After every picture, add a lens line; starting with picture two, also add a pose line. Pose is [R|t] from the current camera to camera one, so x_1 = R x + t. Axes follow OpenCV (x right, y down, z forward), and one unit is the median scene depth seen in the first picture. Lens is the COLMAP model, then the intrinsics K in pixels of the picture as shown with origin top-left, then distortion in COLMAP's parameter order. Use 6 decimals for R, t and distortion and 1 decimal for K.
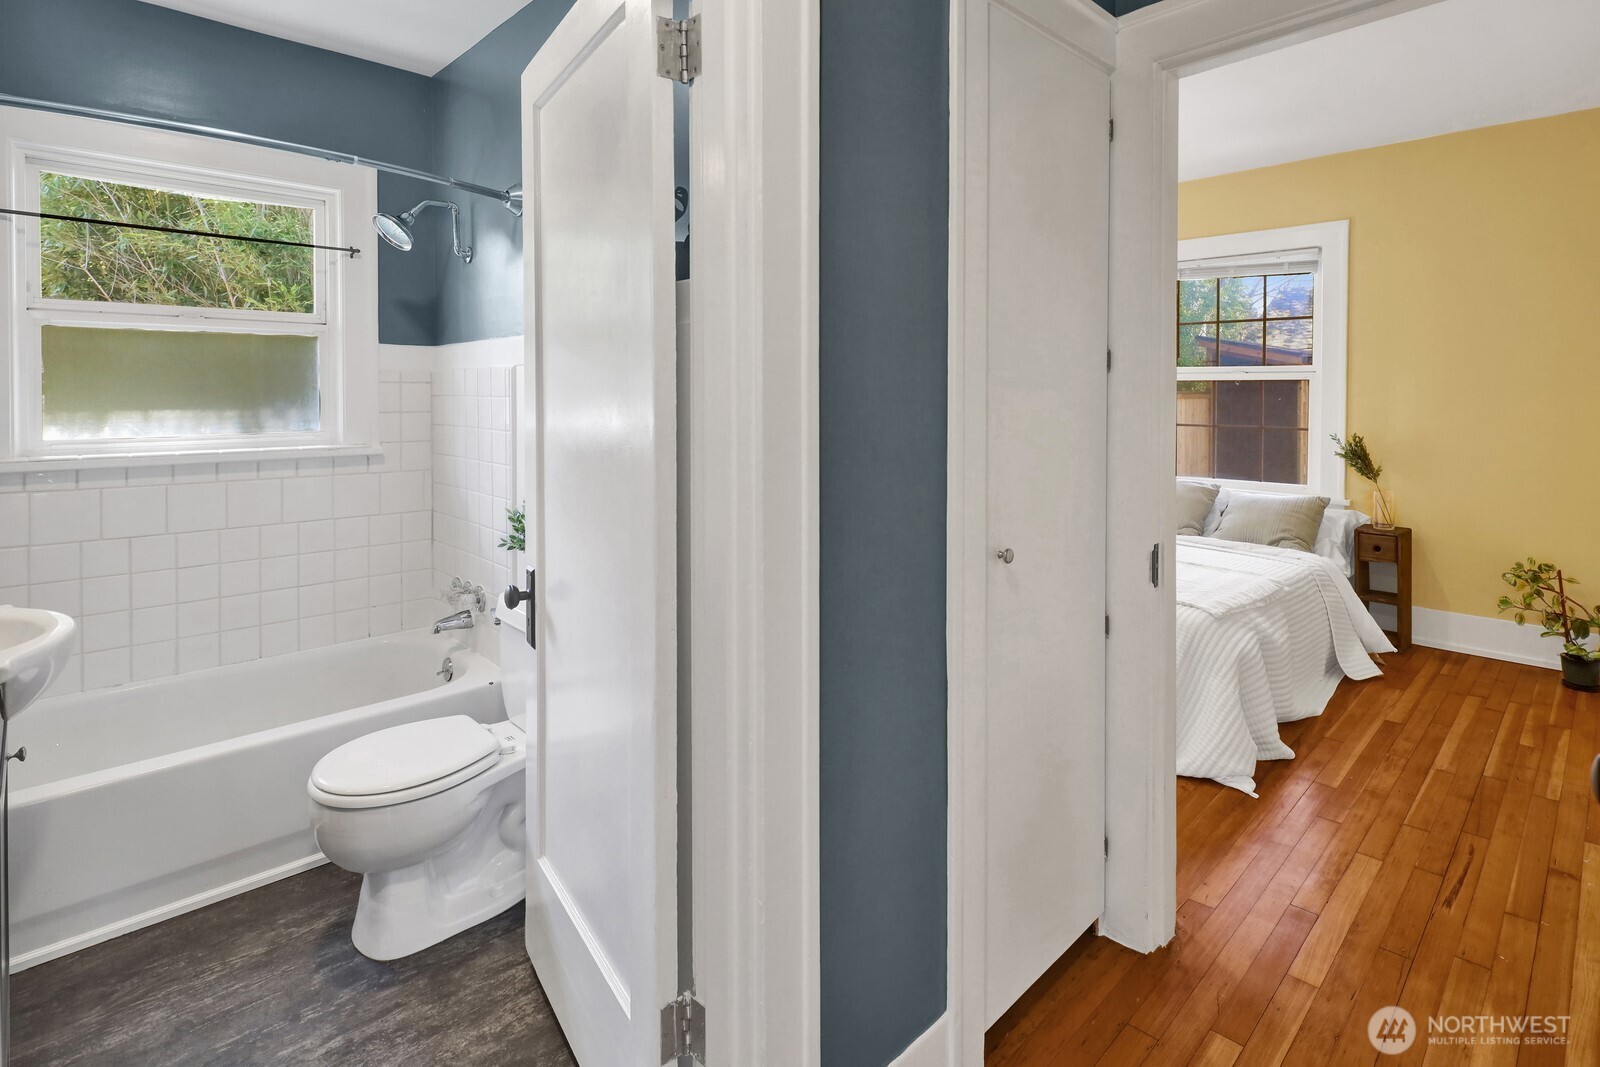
lens RADIAL K [[809.7, 0, 804.0], [0, 809.7, 403.2], [0, 0, 1]] dist [0.009964, -0.002472]
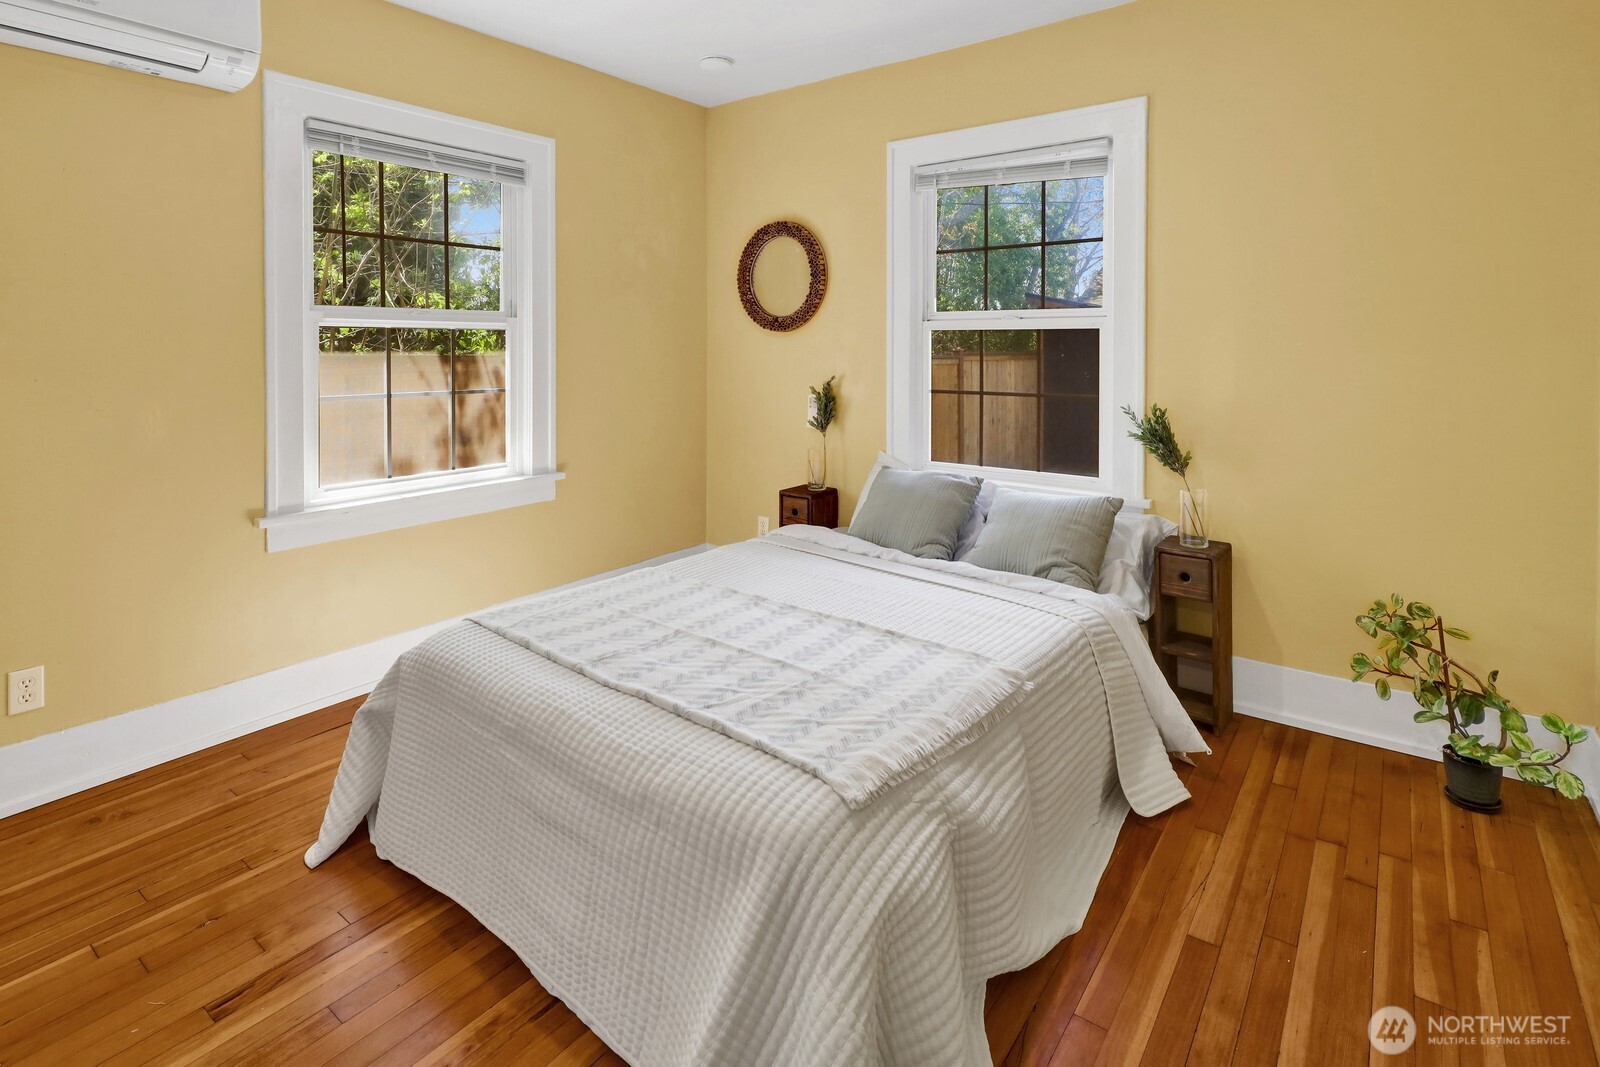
lens RADIAL K [[785.2, 0, 804.3], [0, 785.2, 361.1], [0, 0, 1]] dist [0.006165, 0.000653]
pose [[0.990136, -0.001823, 0.140096, 0.330814], [0.002918, 0.999967, -0.007609, 0.005554], [-0.140078, 0.007942, 0.990109, 0.436520]]
